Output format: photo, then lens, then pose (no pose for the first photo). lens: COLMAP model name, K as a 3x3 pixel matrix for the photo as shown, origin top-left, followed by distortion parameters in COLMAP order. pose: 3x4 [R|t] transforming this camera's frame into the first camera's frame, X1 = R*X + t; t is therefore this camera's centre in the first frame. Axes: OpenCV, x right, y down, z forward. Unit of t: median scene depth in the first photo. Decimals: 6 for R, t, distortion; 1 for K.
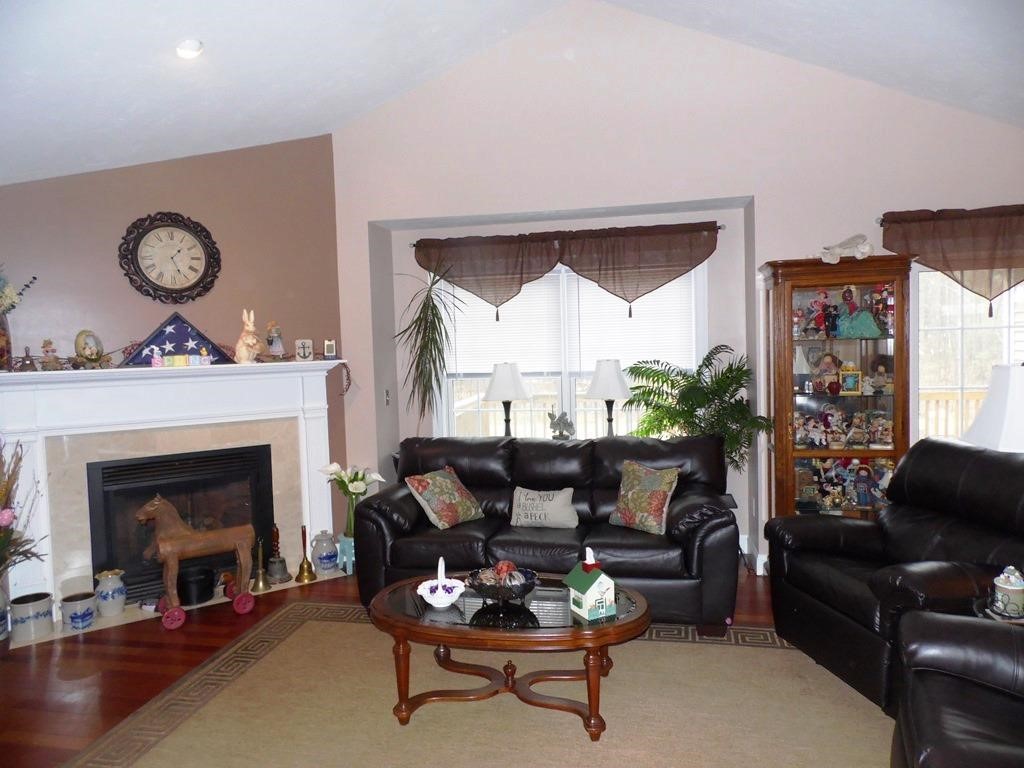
lens RADIAL K [[697.8, 0, 512.0], [0, 697.8, 384.0], [0, 0, 1]] dist [0.053687, 0.000838]
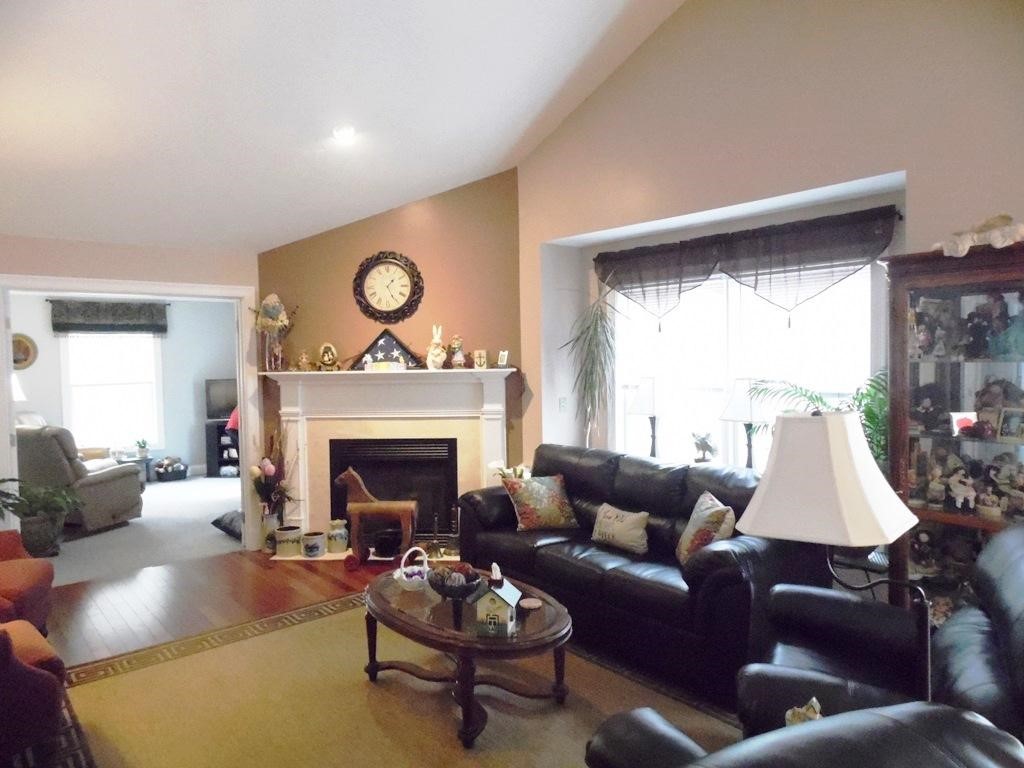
lens RADIAL K [[689.8, 0, 512.0], [0, 689.8, 384.0], [0, 0, 1]] dist [0.009893, 0.000533]
pose [[0.787346, 0.042386, -0.615052, 0.477052], [-0.044584, 0.998936, 0.011767, -0.025477], [0.614897, 0.018157, 0.788399, 0.149652]]
